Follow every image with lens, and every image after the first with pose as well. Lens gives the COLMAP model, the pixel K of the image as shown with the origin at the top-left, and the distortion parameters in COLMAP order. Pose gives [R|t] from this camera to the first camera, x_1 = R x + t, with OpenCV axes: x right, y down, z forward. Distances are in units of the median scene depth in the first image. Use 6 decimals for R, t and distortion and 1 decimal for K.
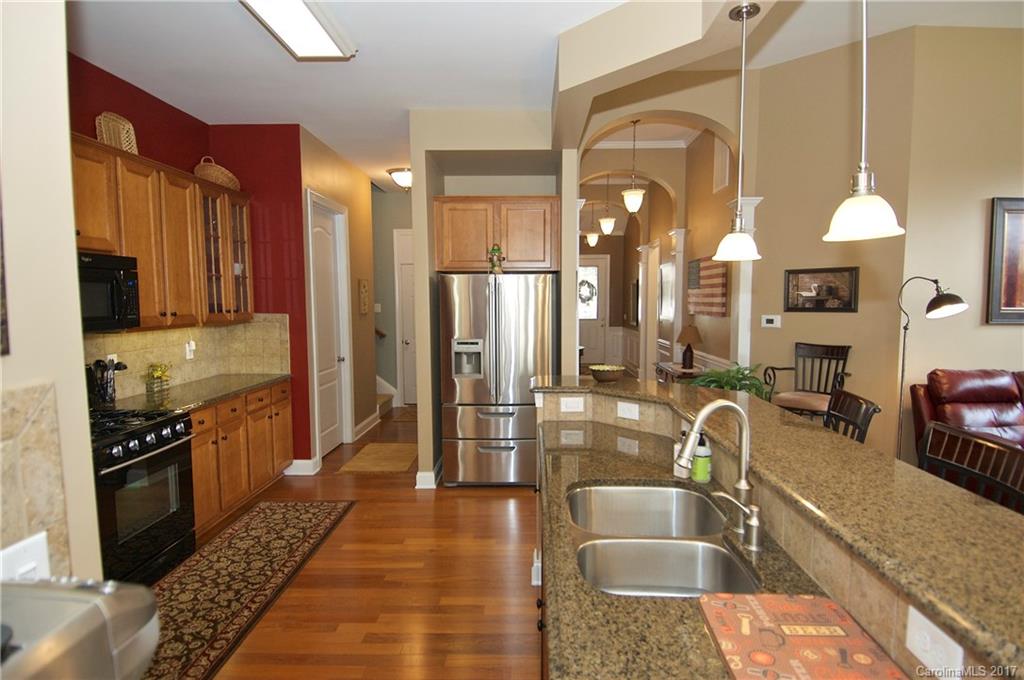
lens RADIAL K [[536.4, 0, 523.6], [0, 536.4, 341.0], [0, 0, 1]] dist [0.051552, -0.055900]
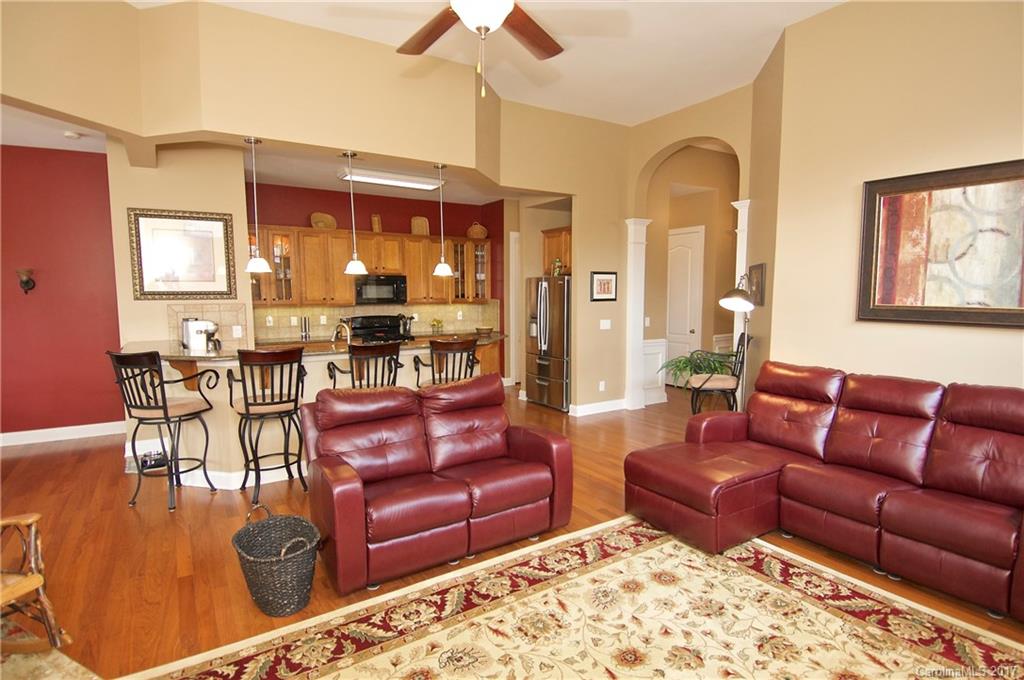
lens RADIAL K [[536.4, 0, 523.6], [0, 536.4, 341.0], [0, 0, 1]] dist [0.051552, -0.055900]
pose [[0.558620, 0.080282, -0.825529, 1.308787], [-0.065508, 0.996466, 0.052577, -0.009937], [0.826833, 0.024708, 0.561905, 0.017780]]
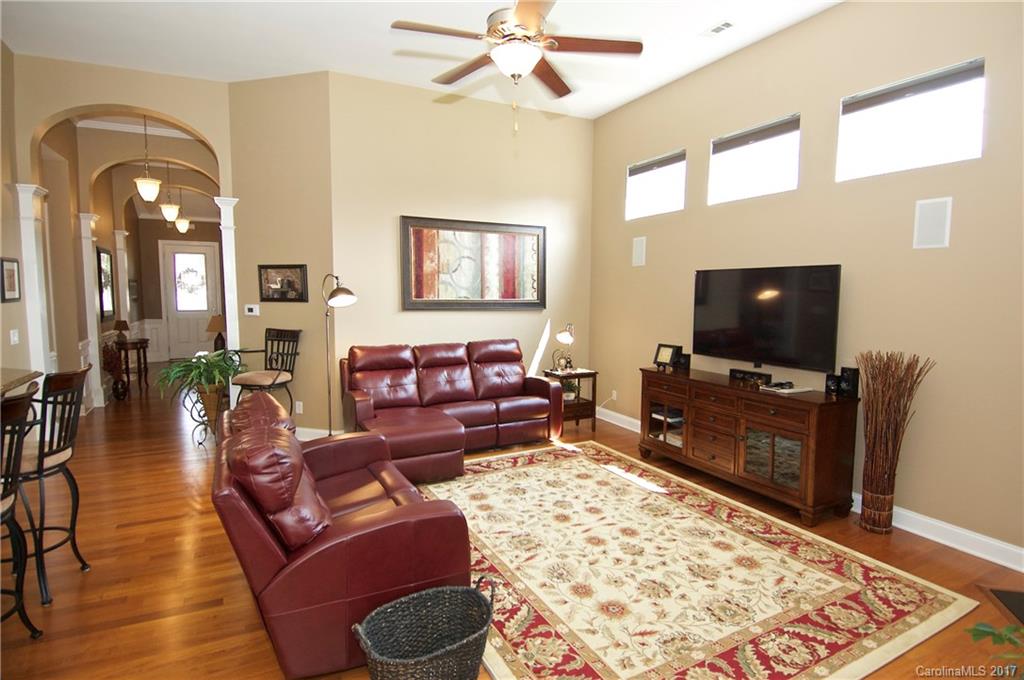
lens RADIAL K [[536.4, 0, 523.6], [0, 536.4, 341.0], [0, 0, 1]] dist [0.051552, -0.055900]
pose [[0.877587, -0.034485, 0.478176, 0.484993], [0.026971, 0.999381, 0.022573, 0.021032], [-0.478658, -0.006913, 0.877974, -0.312065]]
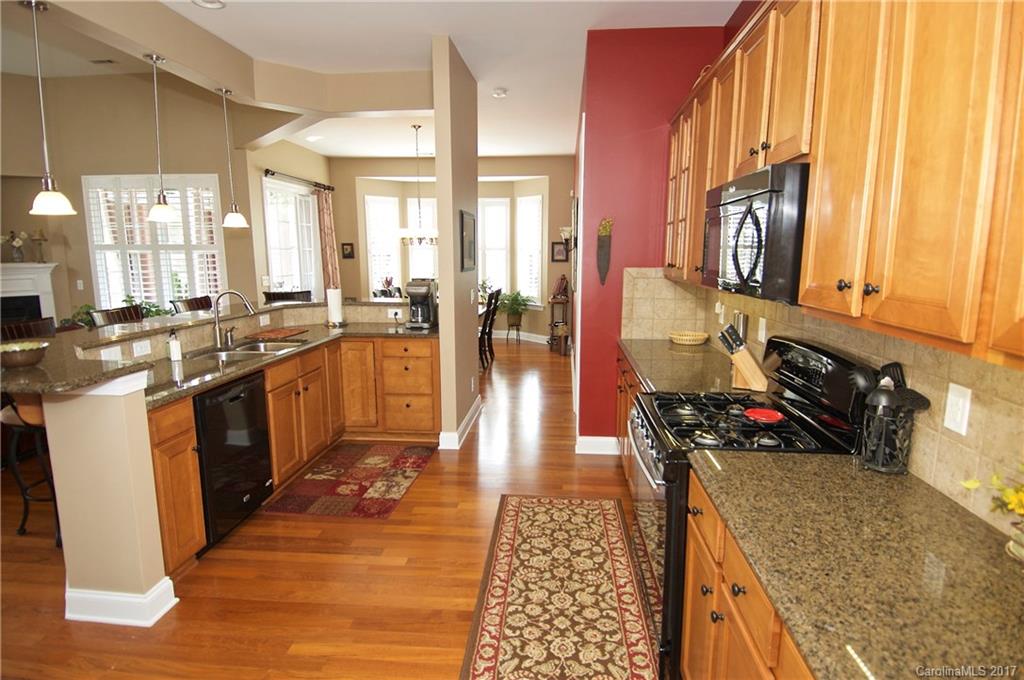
lens RADIAL K [[536.4, 0, 523.6], [0, 536.4, 341.0], [0, 0, 1]] dist [0.051552, -0.055900]
pose [[-0.998111, -0.010687, 0.060500, -0.381532], [0.004153, 0.970765, 0.239997, -0.085544], [-0.061296, 0.239795, -0.968887, 1.156054]]
